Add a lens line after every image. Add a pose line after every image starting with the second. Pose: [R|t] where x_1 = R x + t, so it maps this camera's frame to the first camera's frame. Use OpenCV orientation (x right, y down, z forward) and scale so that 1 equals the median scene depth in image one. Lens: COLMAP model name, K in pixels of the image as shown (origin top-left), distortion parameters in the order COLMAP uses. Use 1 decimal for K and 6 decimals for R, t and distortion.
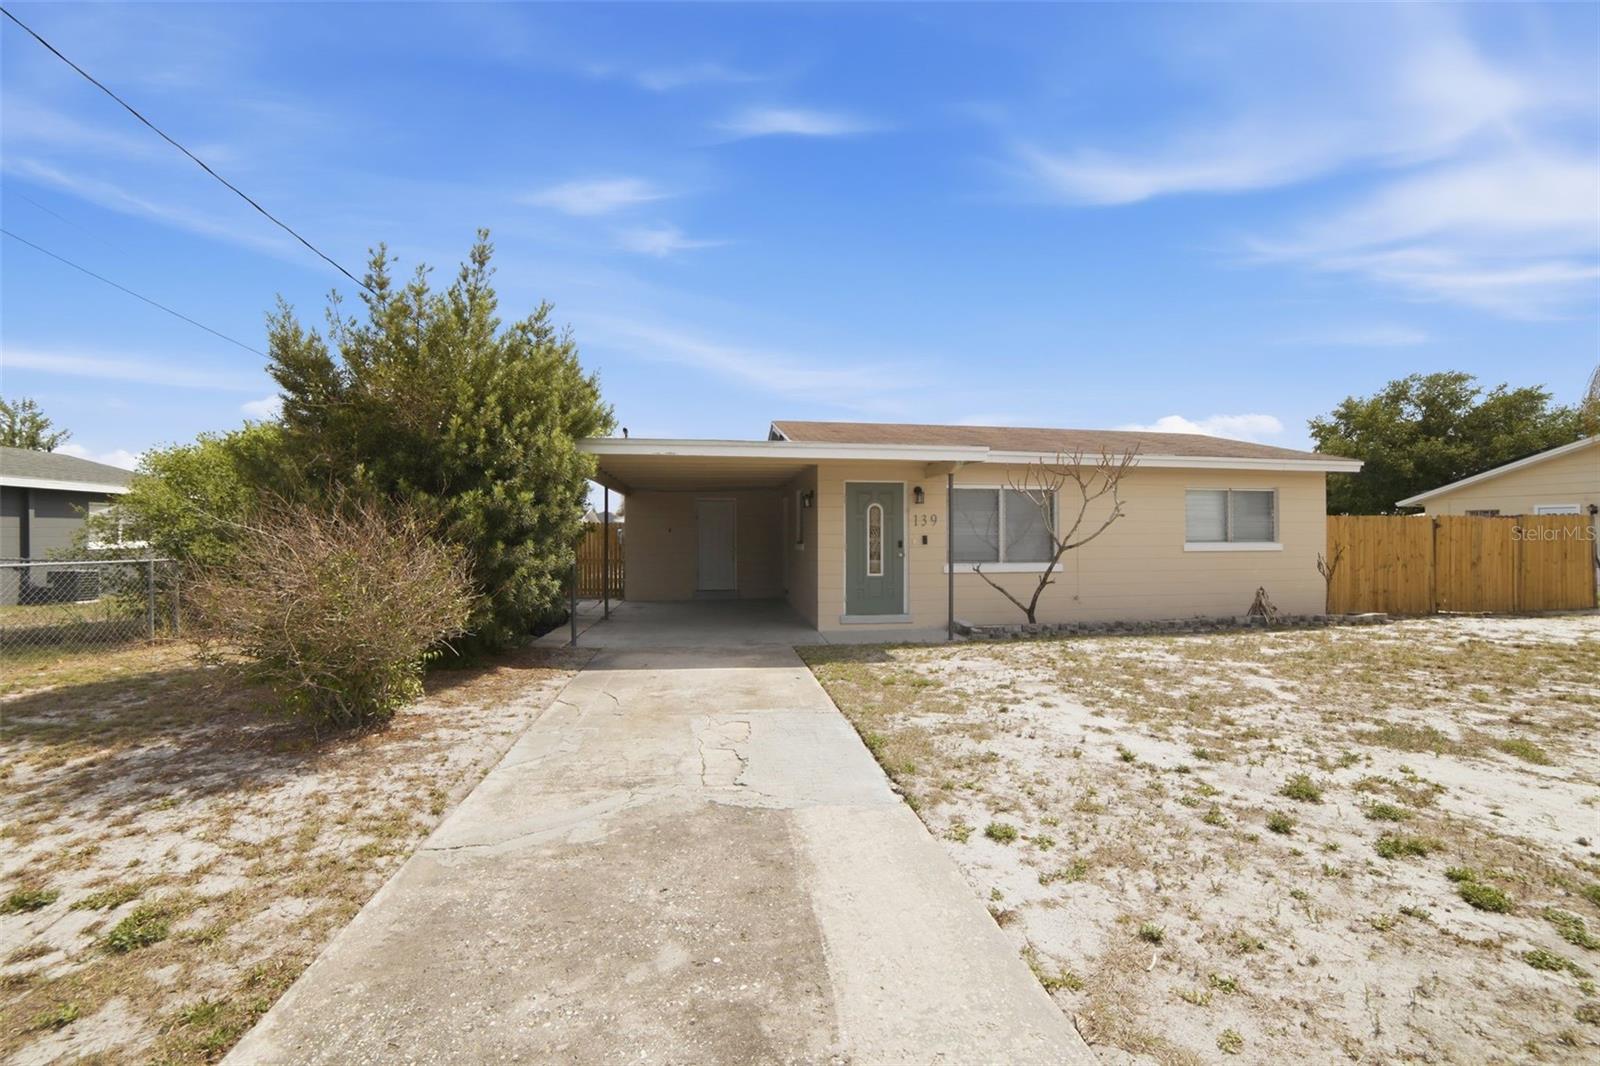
lens RADIAL K [[656.1, 0, 798.6], [0, 656.1, 535.4], [0, 0, 1]] dist [-0.045954, 0.004413]
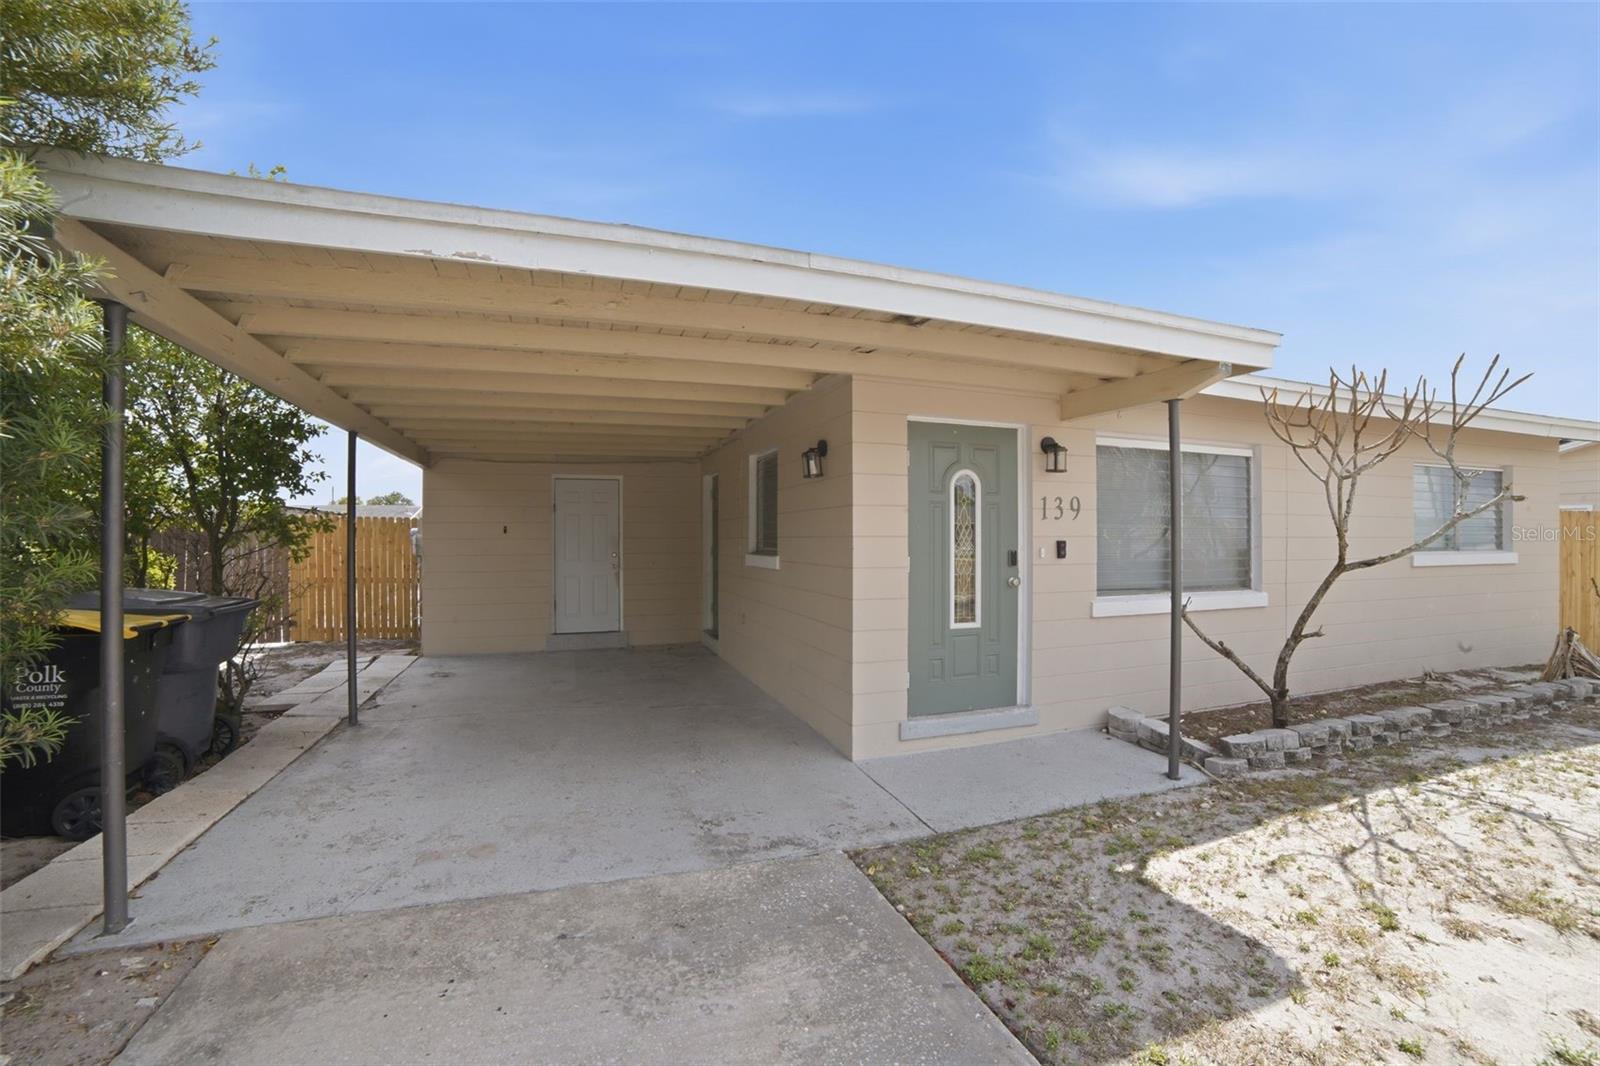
lens RADIAL K [[656.1, 0, 802.0], [0, 656.1, 531.7], [0, 0, 1]] dist [-0.045954, 0.004413]
pose [[0.977742, 0.003544, 0.209783, -0.091854], [-0.001425, 0.999946, -0.010251, -0.000721], [-0.209808, 0.009723, 0.977694, 0.572841]]
